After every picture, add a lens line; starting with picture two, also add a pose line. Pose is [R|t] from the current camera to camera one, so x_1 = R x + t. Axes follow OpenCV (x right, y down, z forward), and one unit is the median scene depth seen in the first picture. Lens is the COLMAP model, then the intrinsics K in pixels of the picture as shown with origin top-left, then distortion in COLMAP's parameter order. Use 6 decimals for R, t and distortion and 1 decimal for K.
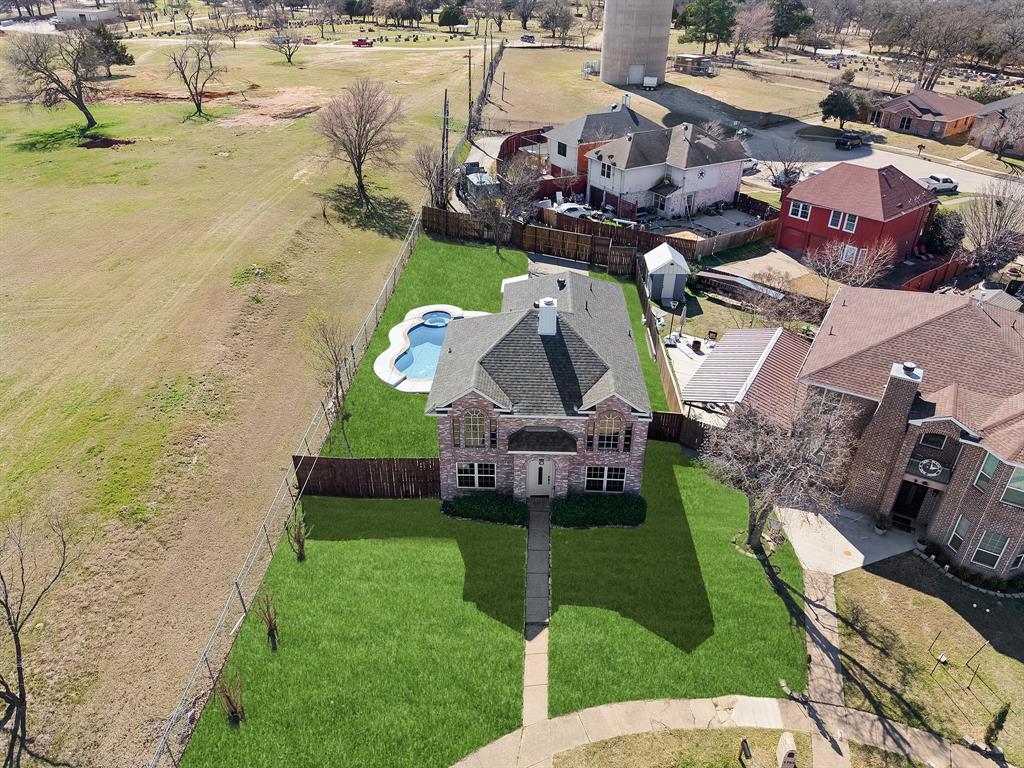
lens RADIAL K [[683.0, 0, 508.4], [0, 683.0, 389.5], [0, 0, 1]] dist [0.003902, -0.009190]
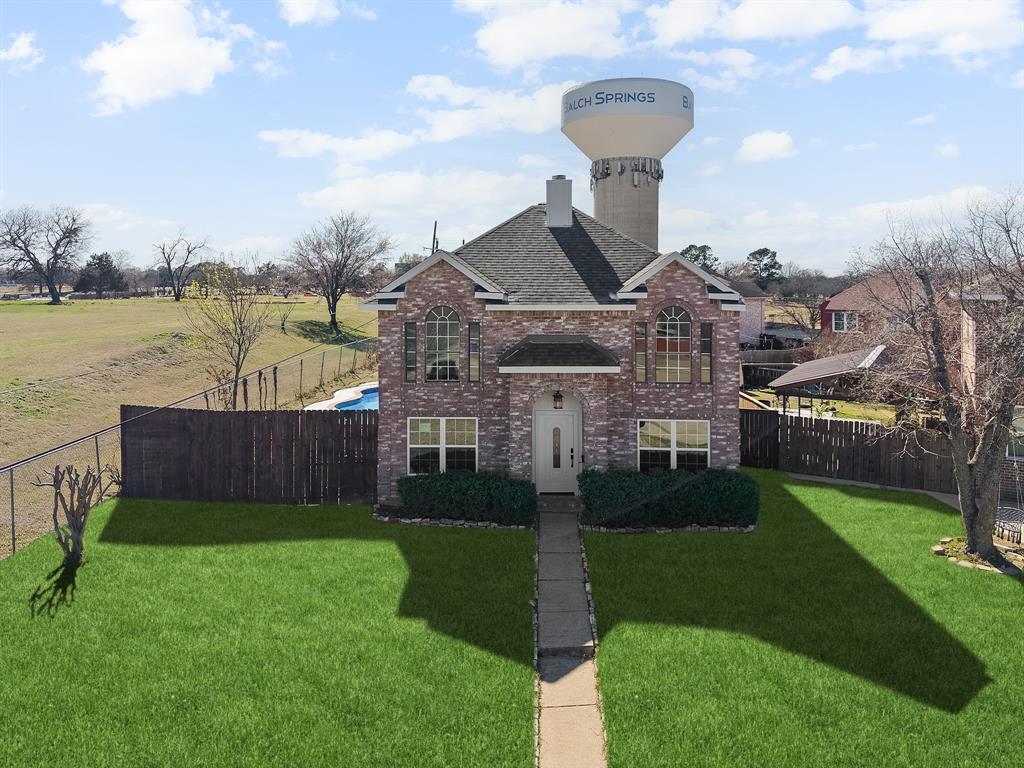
lens RADIAL K [[683.0, 0, 510.9], [0, 683.0, 380.3], [0, 0, 1]] dist [0.003902, -0.009190]
pose [[0.999954, -0.001825, 0.009403, 0.003939], [0.006483, 0.851559, -0.524219, 0.388135], [-0.007051, 0.524256, 0.851531, 0.514421]]
